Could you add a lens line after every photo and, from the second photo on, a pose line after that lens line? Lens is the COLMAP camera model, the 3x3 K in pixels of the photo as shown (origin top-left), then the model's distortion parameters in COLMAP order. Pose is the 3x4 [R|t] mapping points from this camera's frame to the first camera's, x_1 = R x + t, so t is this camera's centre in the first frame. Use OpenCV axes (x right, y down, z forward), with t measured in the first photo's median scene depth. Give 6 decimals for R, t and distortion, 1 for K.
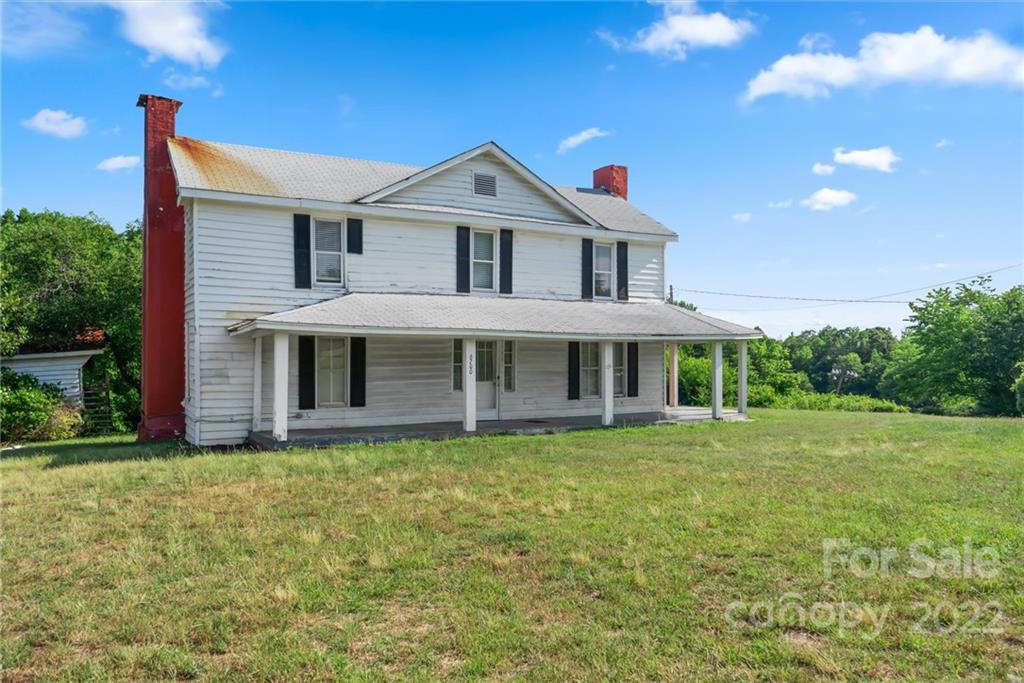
lens RADIAL K [[499.8, 0, 509.7], [0, 499.8, 332.1], [0, 0, 1]] dist [-0.001063, 0.000121]
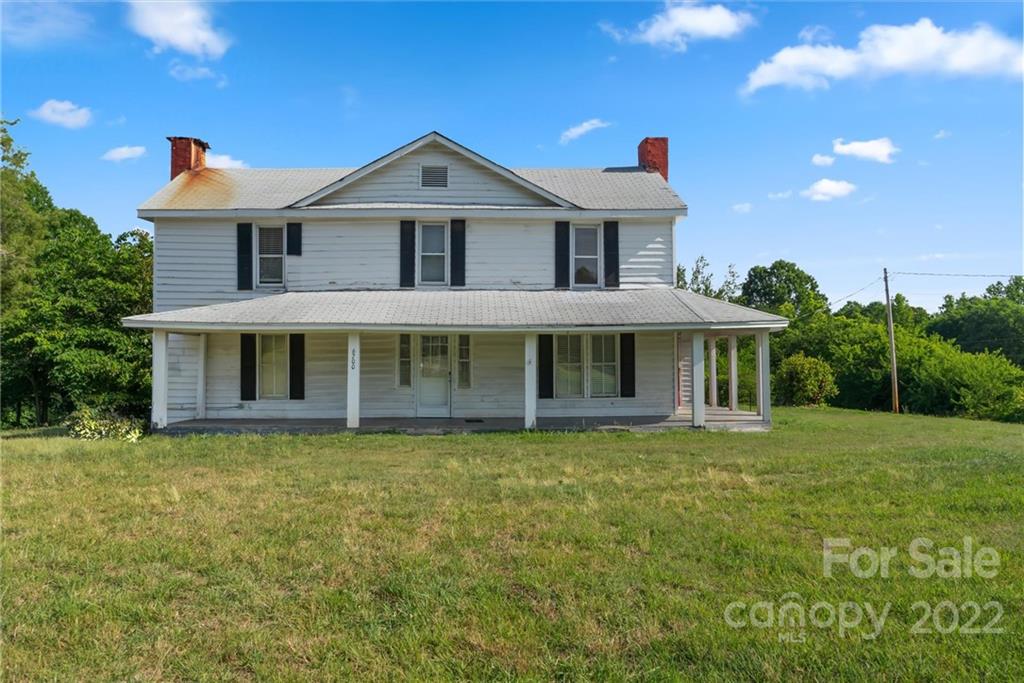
lens RADIAL K [[489.8, 0, 512.0], [0, 489.8, 317.7], [0, 0, 1]] dist [-0.001935, -0.000056]
pose [[0.942578, -0.025772, -0.332989, 0.425322], [0.019247, 0.999553, -0.022881, 0.008203], [0.333430, 0.015158, 0.942653, 0.154377]]
